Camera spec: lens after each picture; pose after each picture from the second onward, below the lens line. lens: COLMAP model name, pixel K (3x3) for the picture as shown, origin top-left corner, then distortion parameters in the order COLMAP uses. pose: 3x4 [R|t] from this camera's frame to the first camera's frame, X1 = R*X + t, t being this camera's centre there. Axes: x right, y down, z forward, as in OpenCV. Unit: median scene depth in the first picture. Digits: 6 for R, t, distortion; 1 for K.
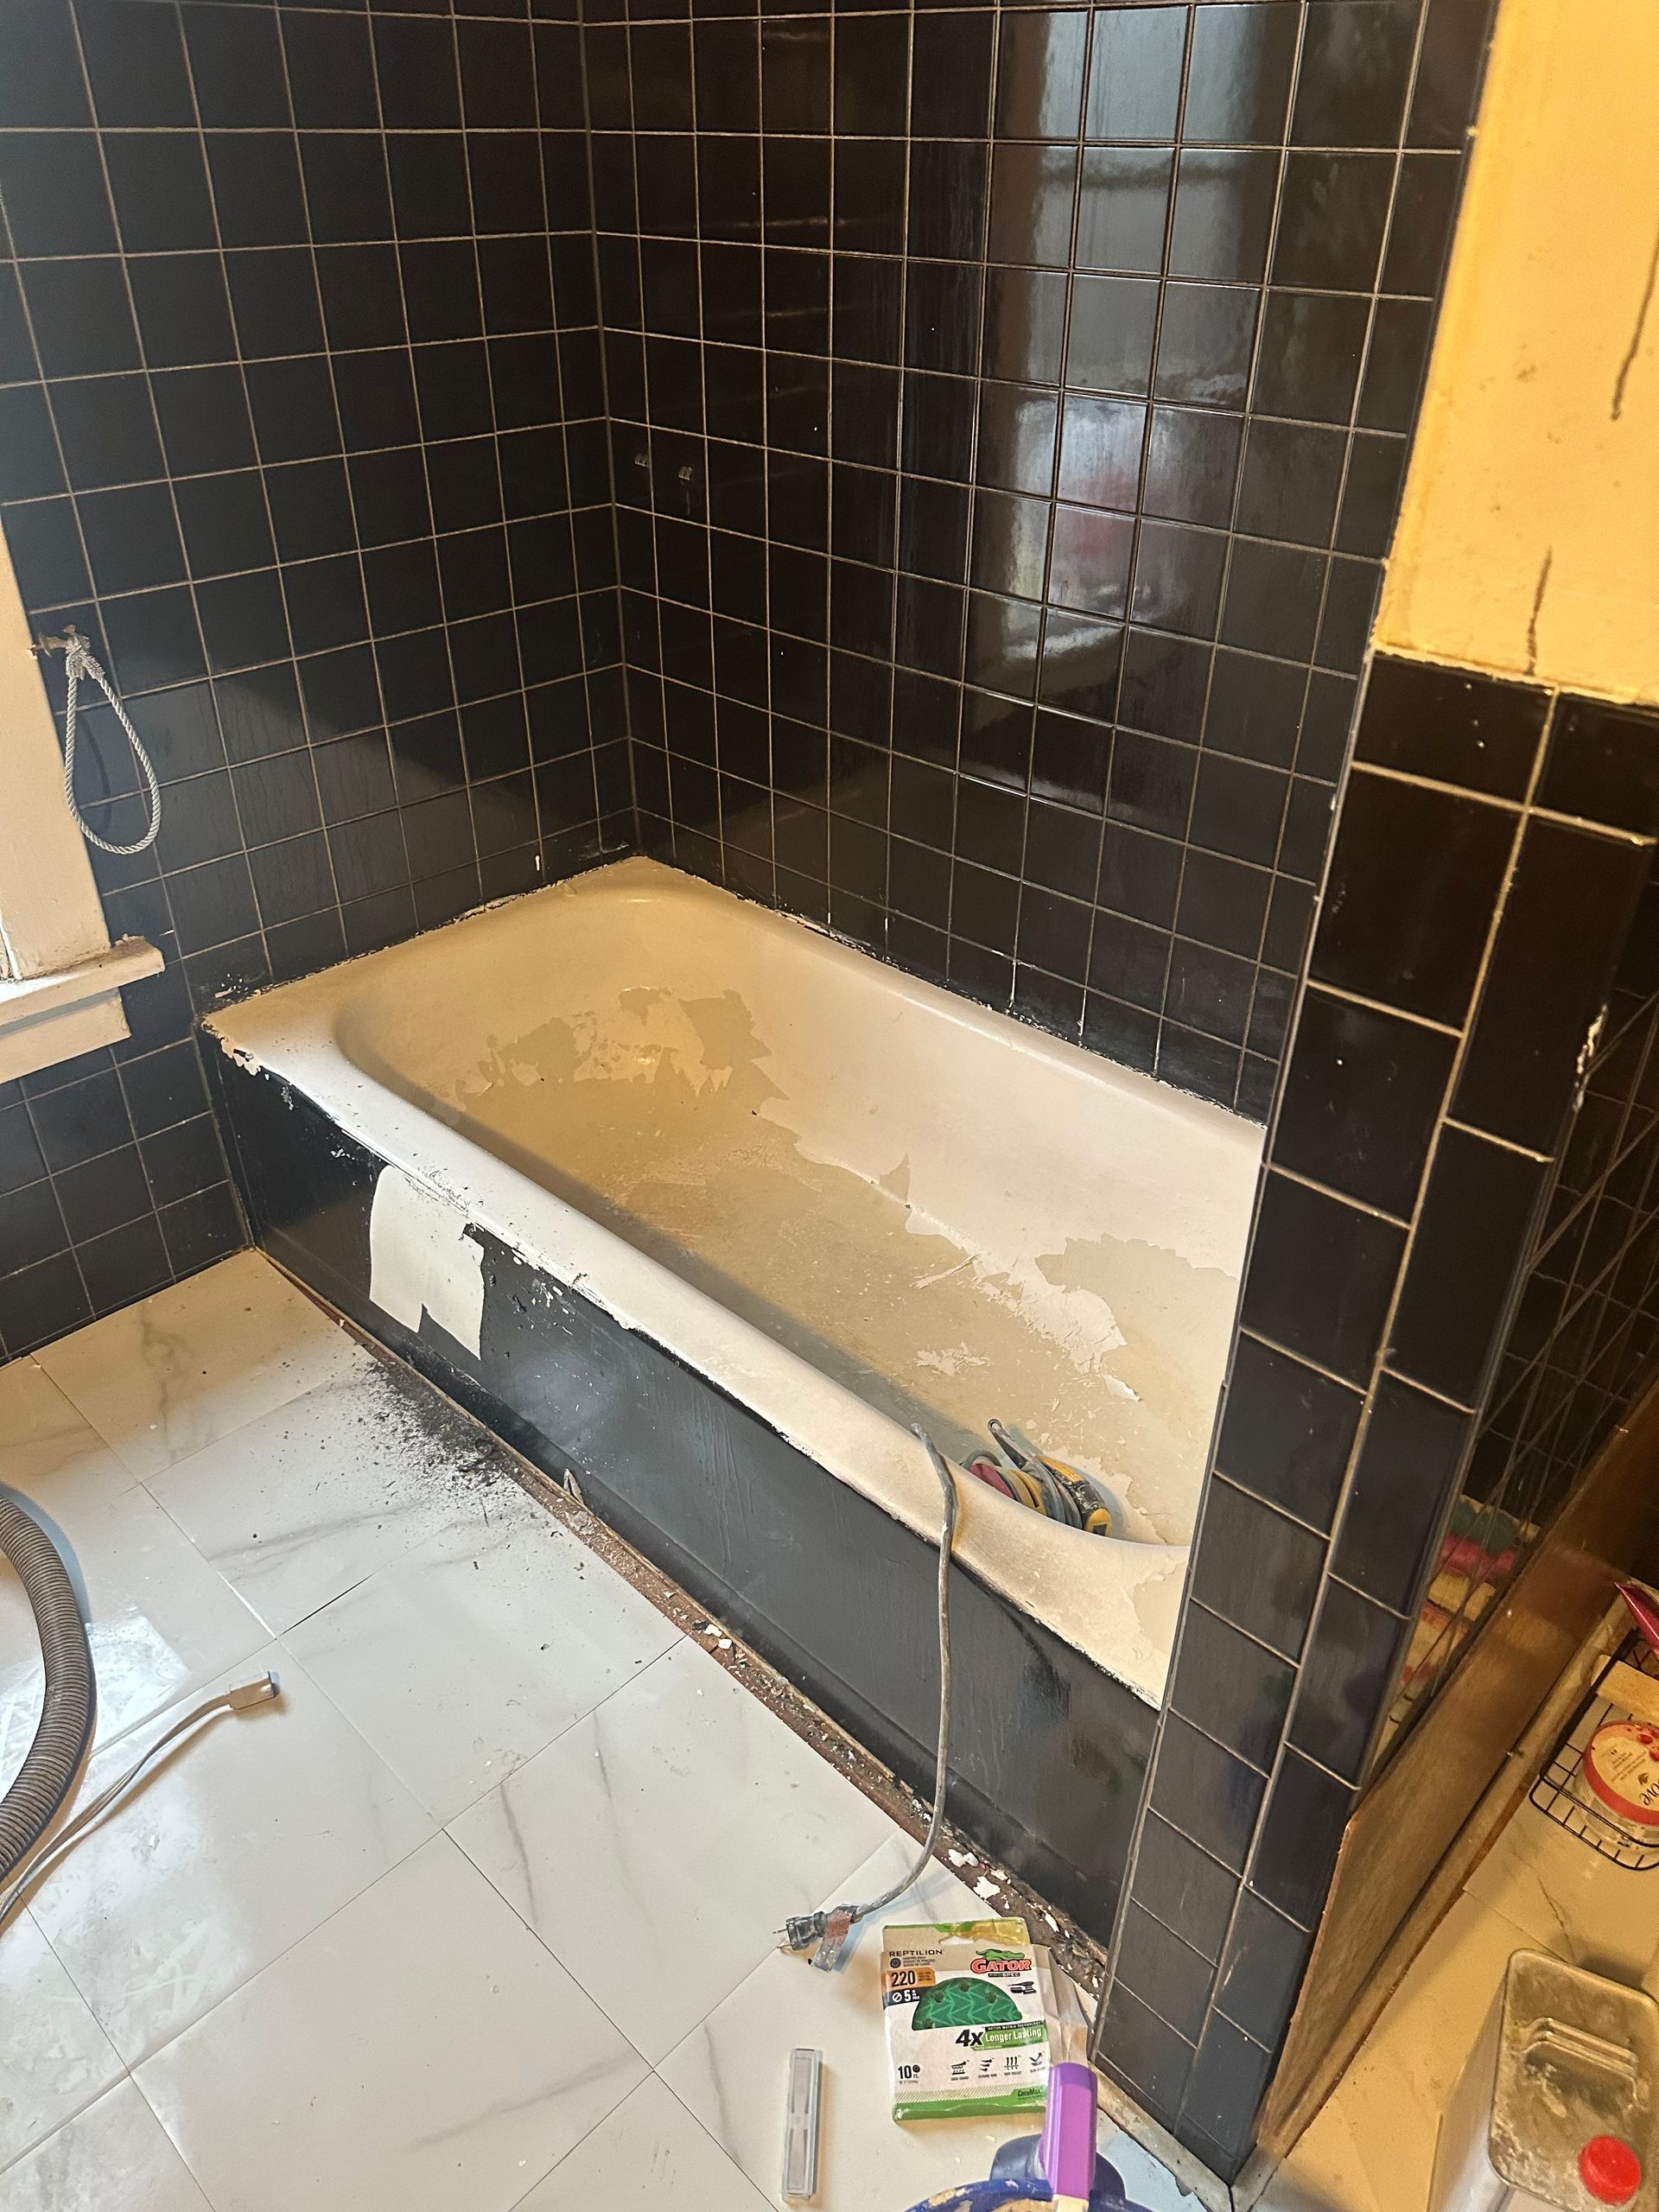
lens RADIAL K [[1567.4, 0, 834.9], [0, 1567.4, 1098.1], [0, 0, 1]] dist [-0.008817, -0.019199]
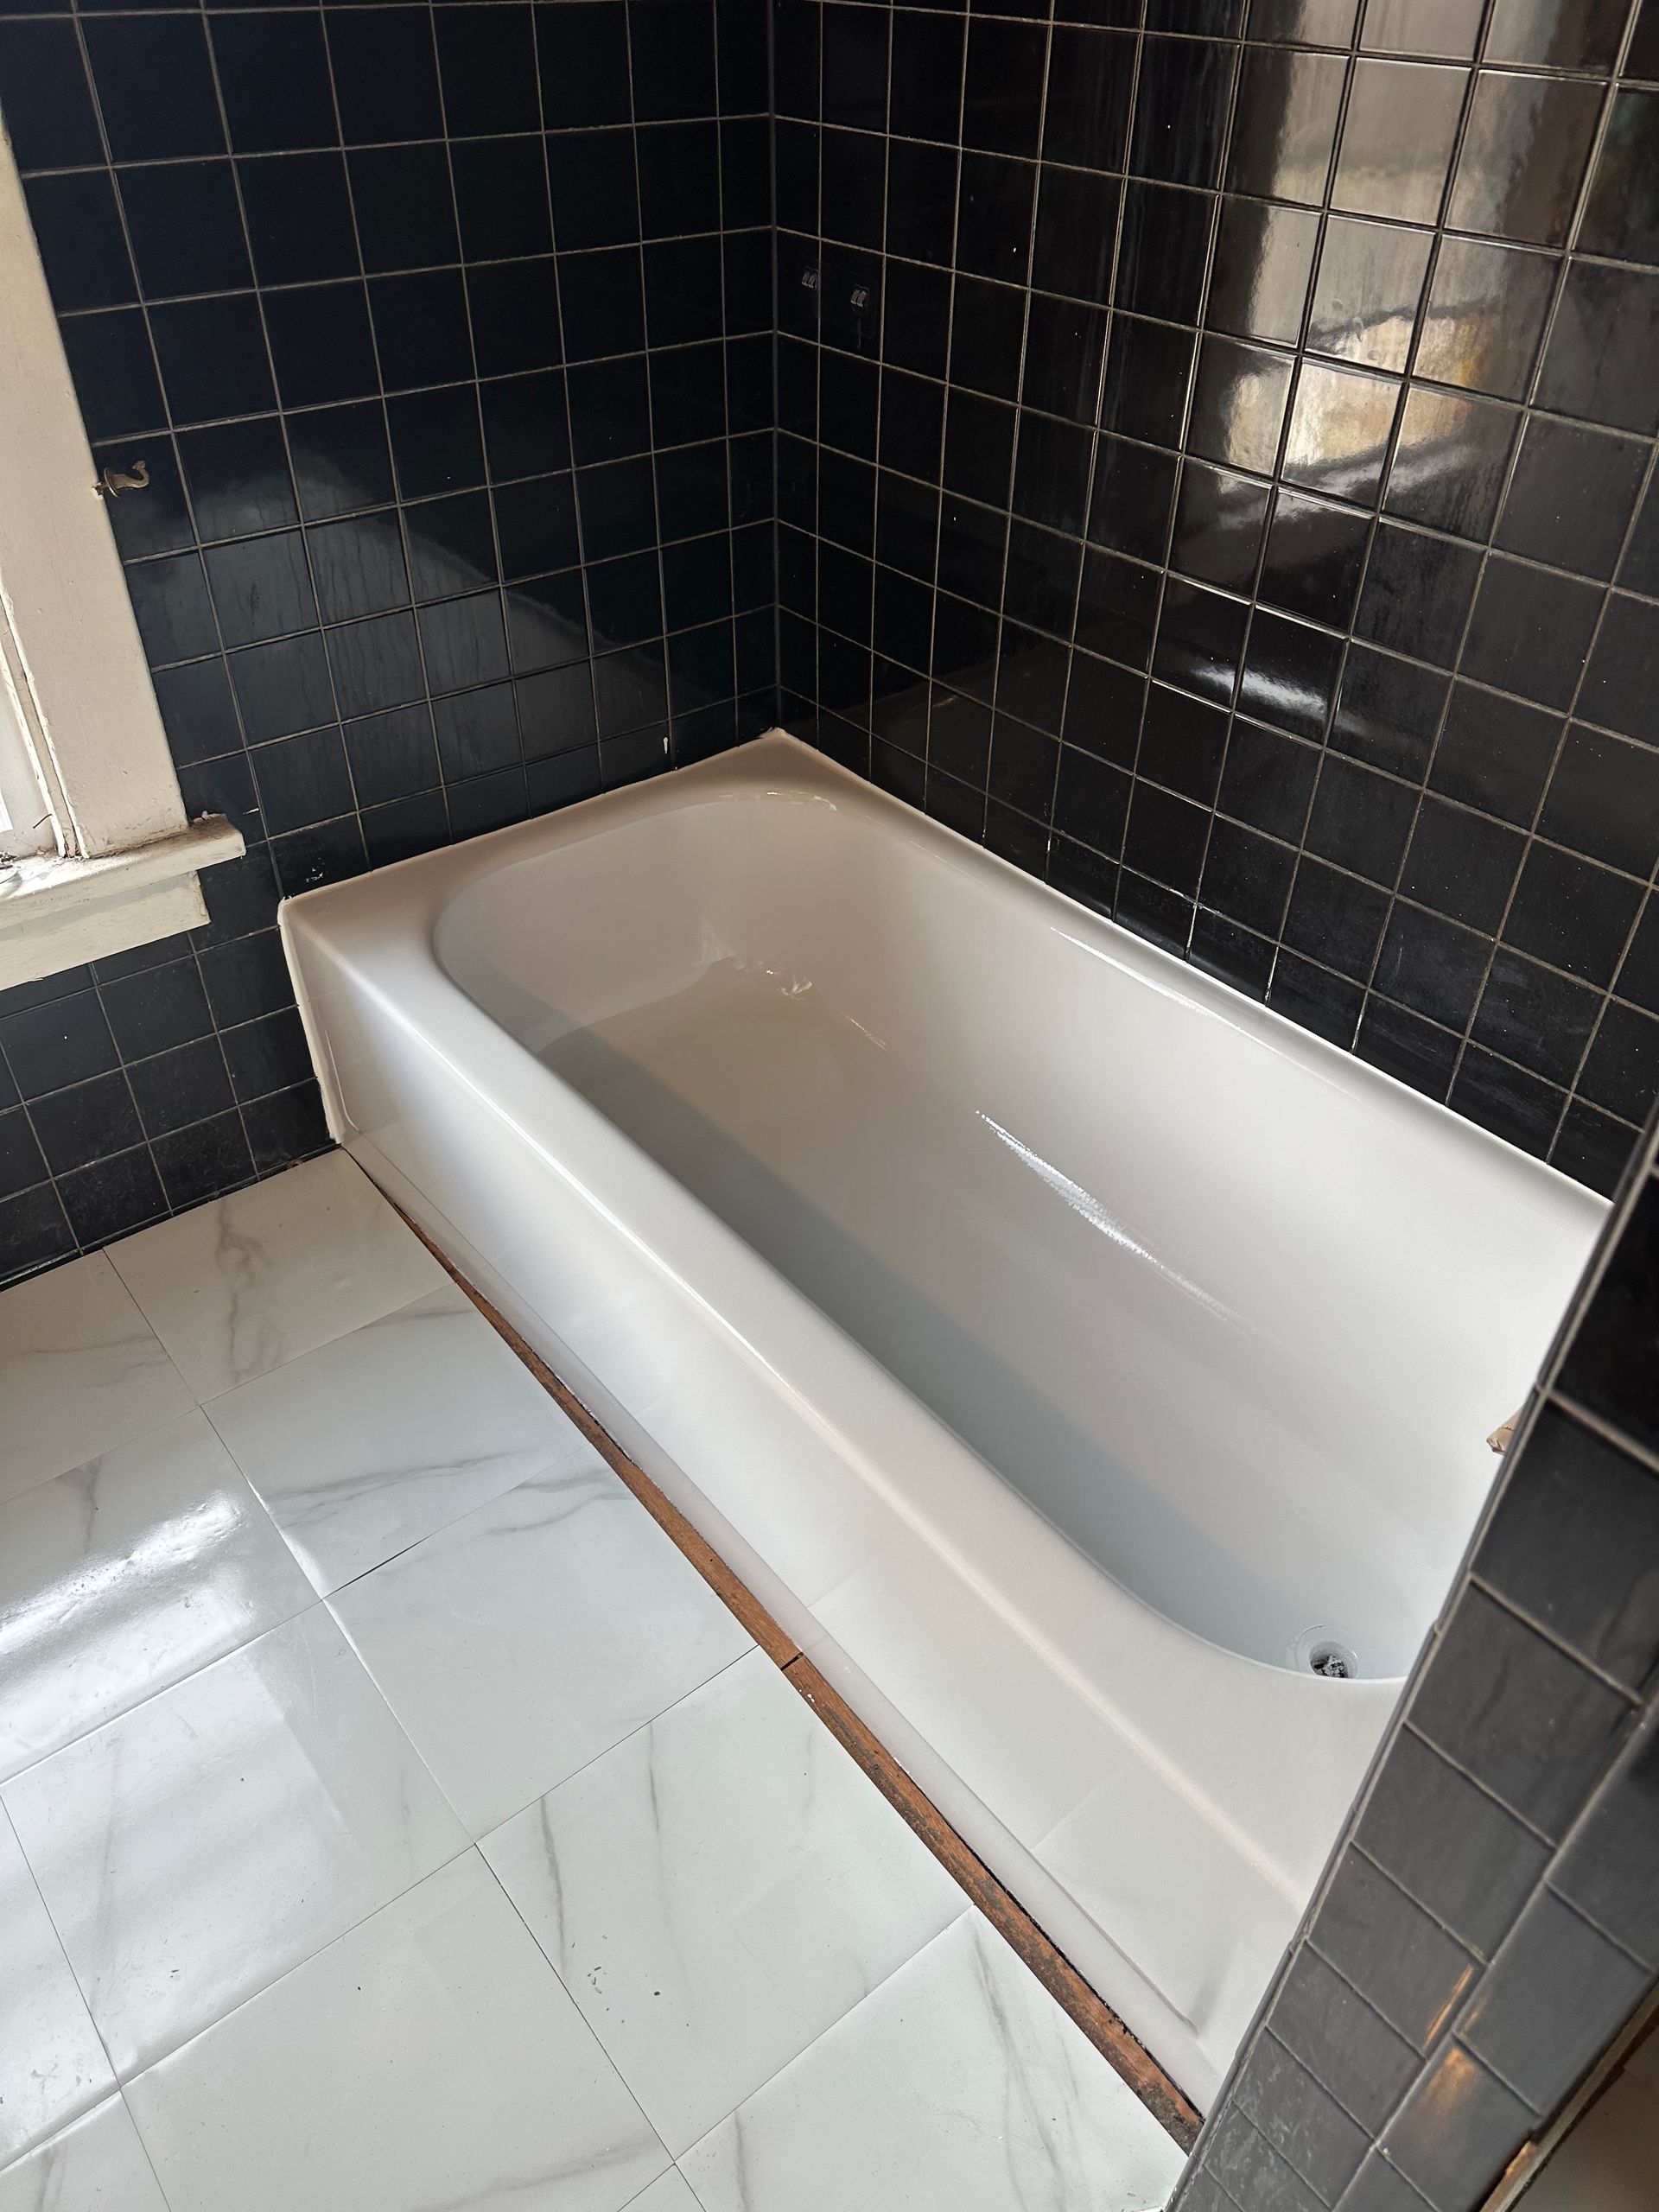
lens RADIAL K [[1567.4, 0, 824.5], [0, 1567.4, 1113.8], [0, 0, 1]] dist [-0.008817, -0.019199]
pose [[0.992040, 0.081620, -0.095888, 0.004529], [-0.070581, 0.991045, 0.113353, -0.058994], [0.104281, -0.105683, 0.988917, 0.120738]]
